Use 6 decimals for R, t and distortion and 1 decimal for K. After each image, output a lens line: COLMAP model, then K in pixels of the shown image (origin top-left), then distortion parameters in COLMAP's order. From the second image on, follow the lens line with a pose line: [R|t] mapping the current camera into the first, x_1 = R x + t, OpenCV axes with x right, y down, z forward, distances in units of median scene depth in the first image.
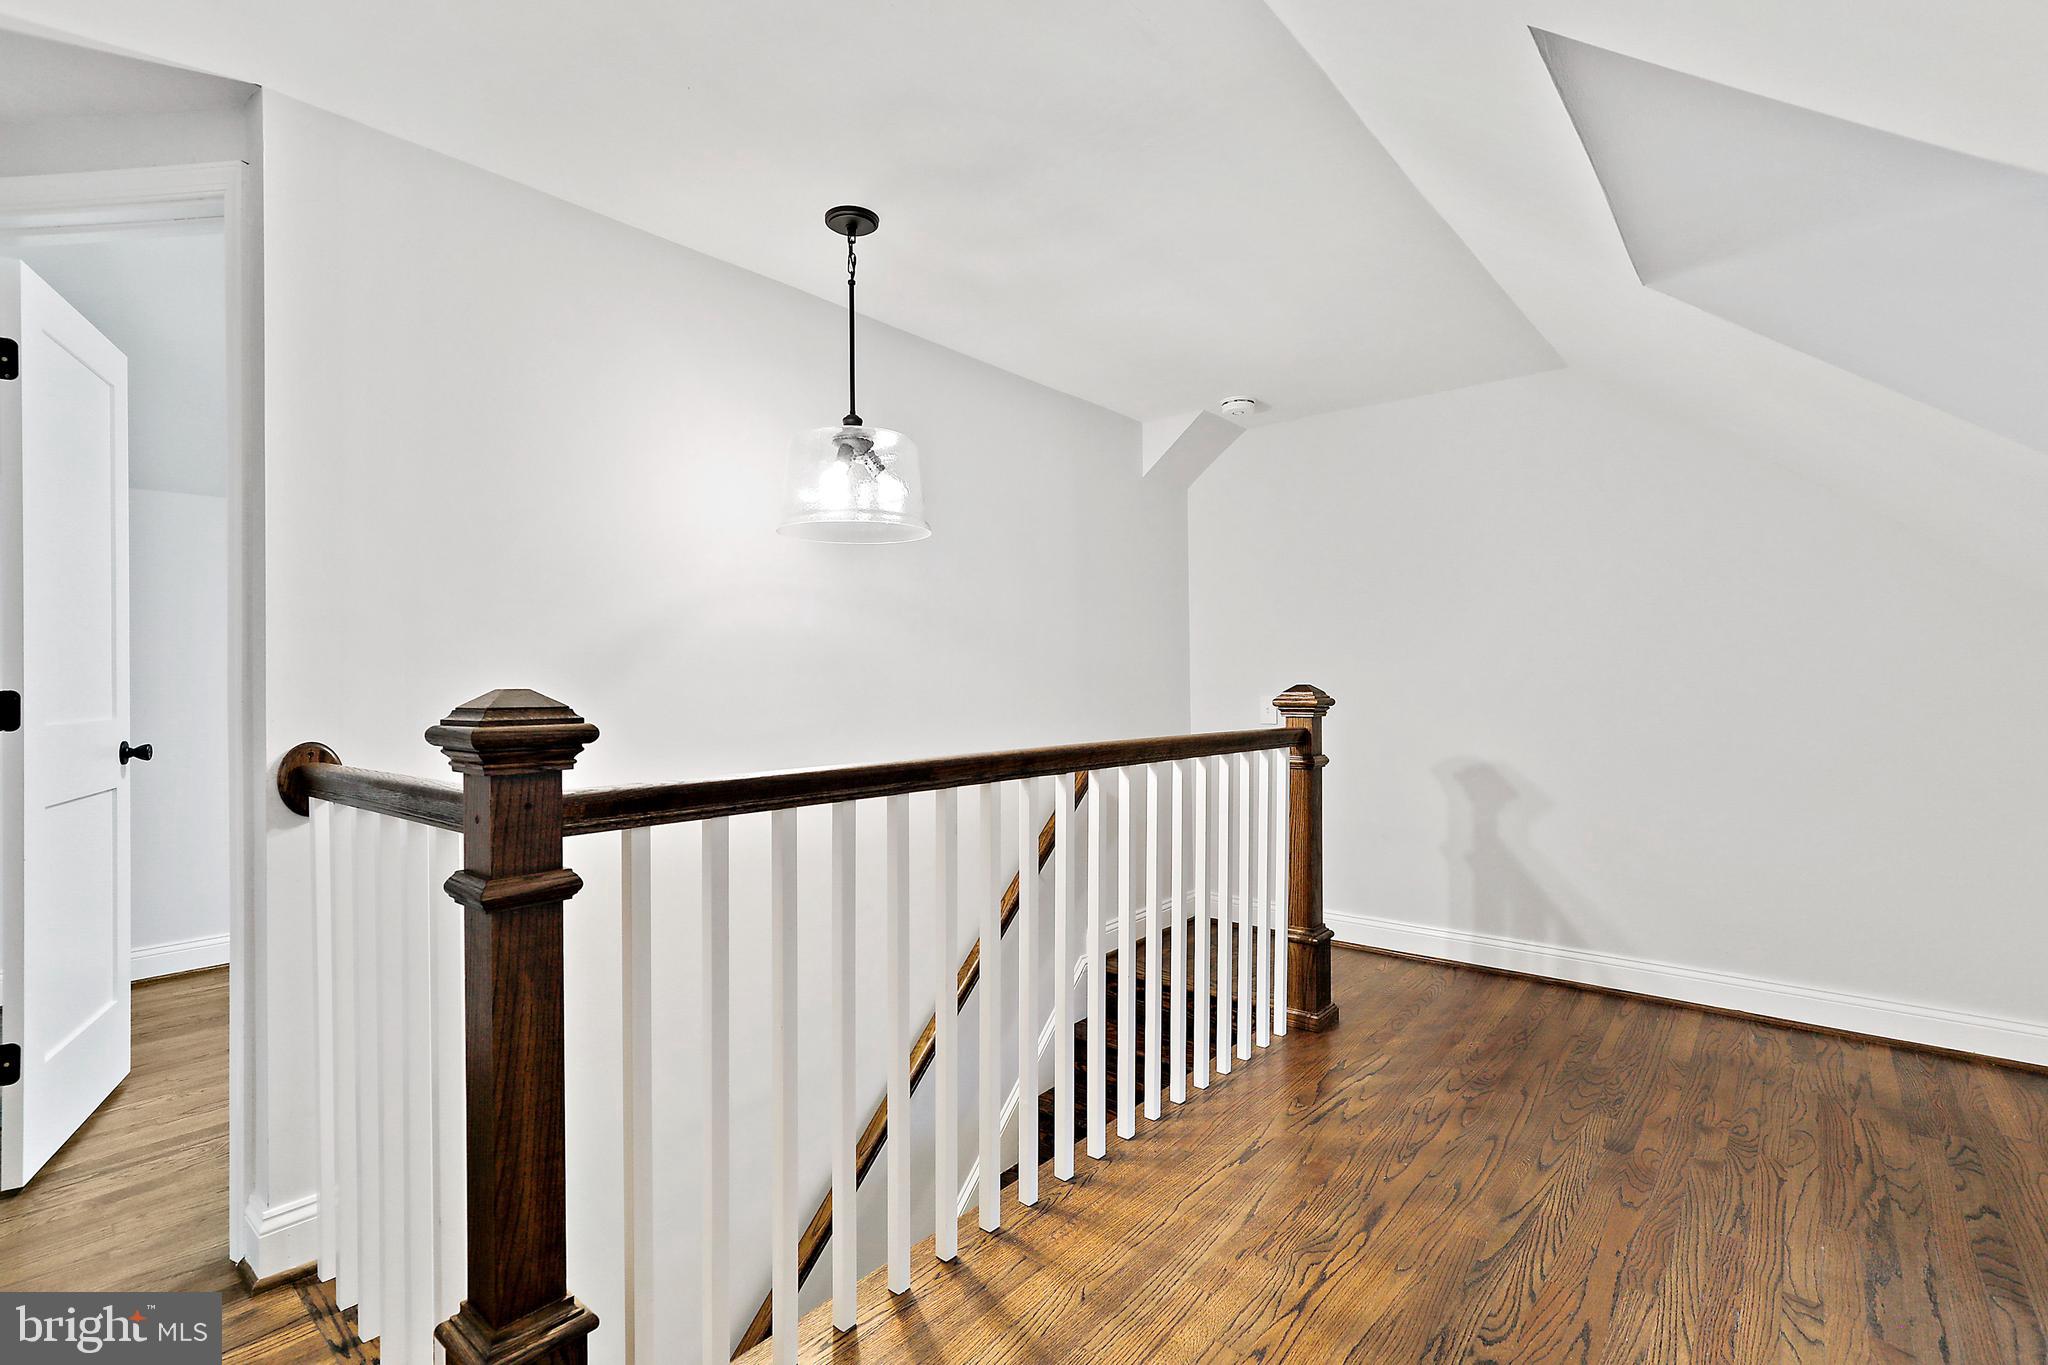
lens RADIAL K [[923.9, 0, 1028.2], [0, 923.9, 678.5], [0, 0, 1]] dist [-0.014501, 0.001101]
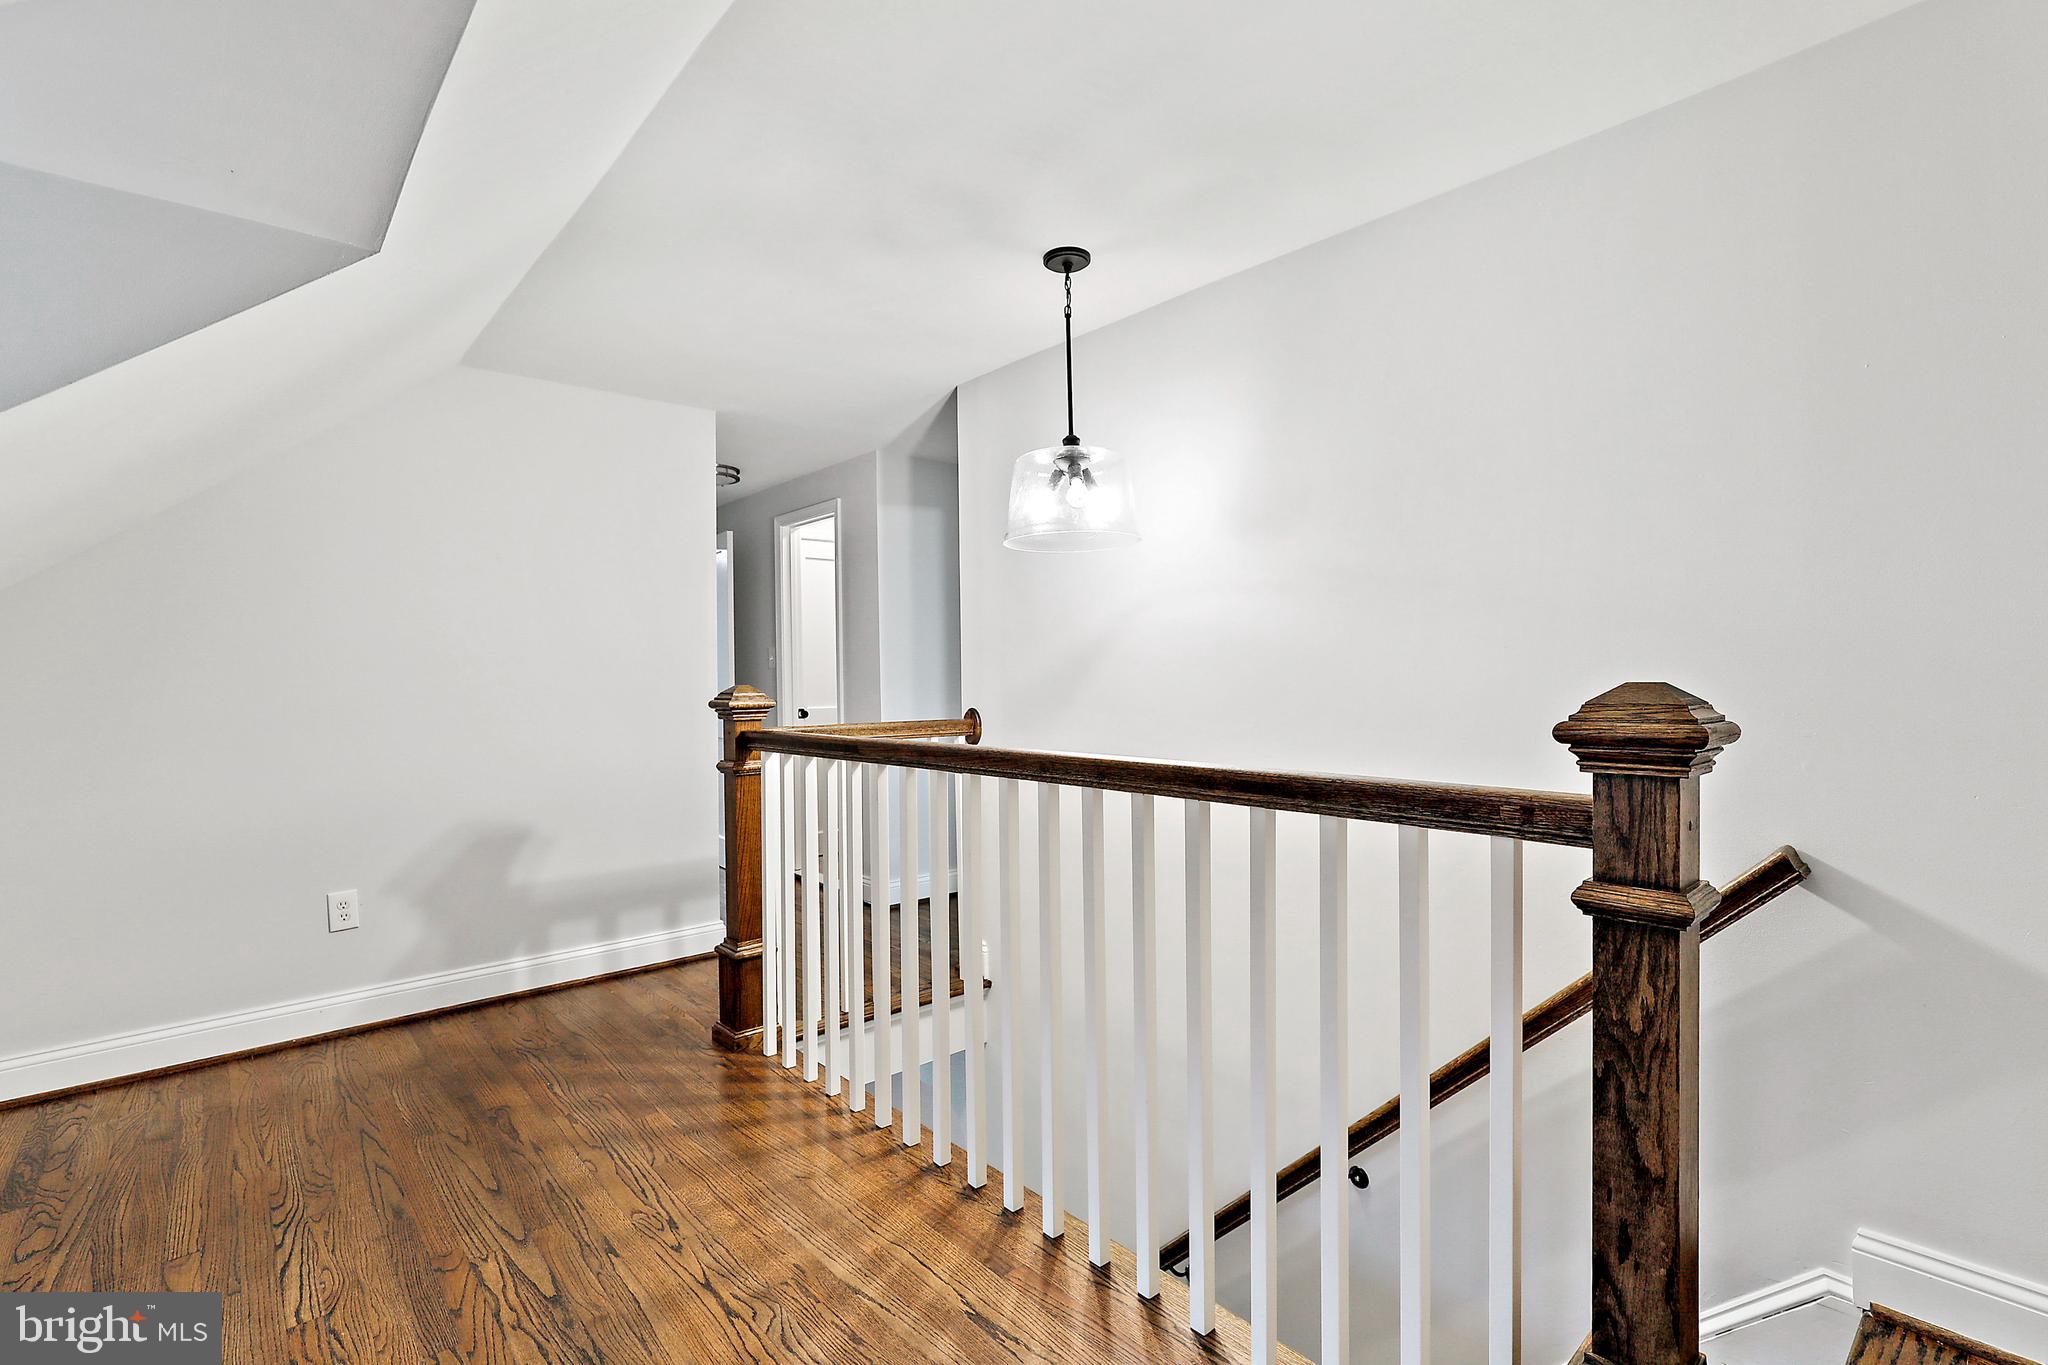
lens RADIAL K [[933.9, 0, 1003.7], [0, 933.9, 699.3], [0, 0, 1]] dist [-0.000719, -0.000103]
pose [[-0.157443, 0.019722, -0.987331, 0.924458], [0.011219, 0.999772, 0.018182, 0.006268], [0.987464, -0.008215, -0.157628, 1.092692]]
